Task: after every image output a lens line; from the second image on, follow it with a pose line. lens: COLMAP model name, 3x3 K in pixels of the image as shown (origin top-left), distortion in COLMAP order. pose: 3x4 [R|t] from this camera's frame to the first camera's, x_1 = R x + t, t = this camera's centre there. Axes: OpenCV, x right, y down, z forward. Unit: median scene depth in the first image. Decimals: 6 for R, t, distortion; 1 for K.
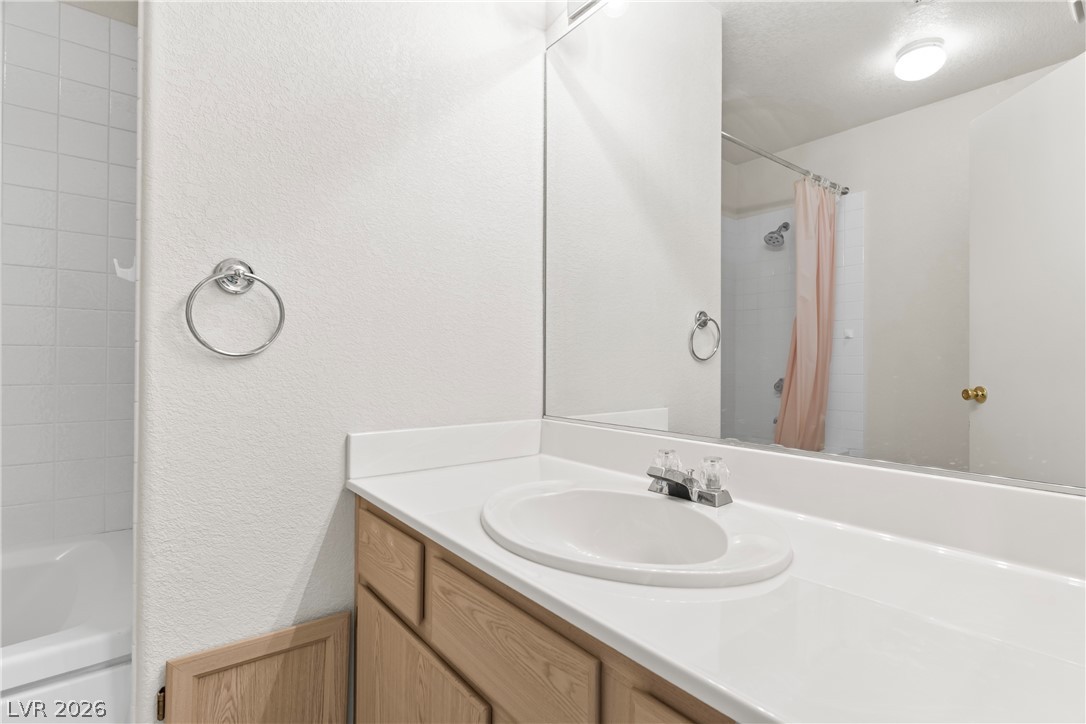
lens RADIAL K [[510.8, 0, 541.8], [0, 510.8, 358.6], [0, 0, 1]] dist [0.001975, 0.001313]
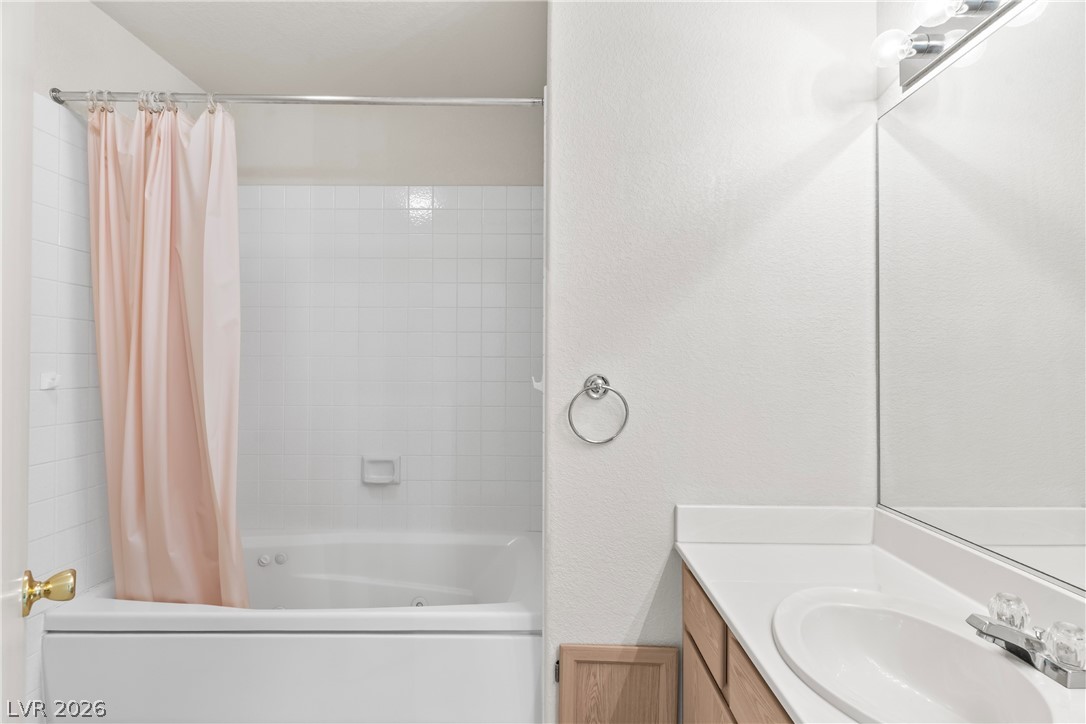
lens RADIAL K [[510.8, 0, 537.2], [0, 510.8, 360.0], [0, 0, 1]] dist [0.001975, 0.001313]
pose [[0.775852, -0.010439, -0.630829, 0.152841], [0.004645, 0.999931, -0.010834, -0.199103], [0.630898, 0.005476, 0.775847, -0.189561]]
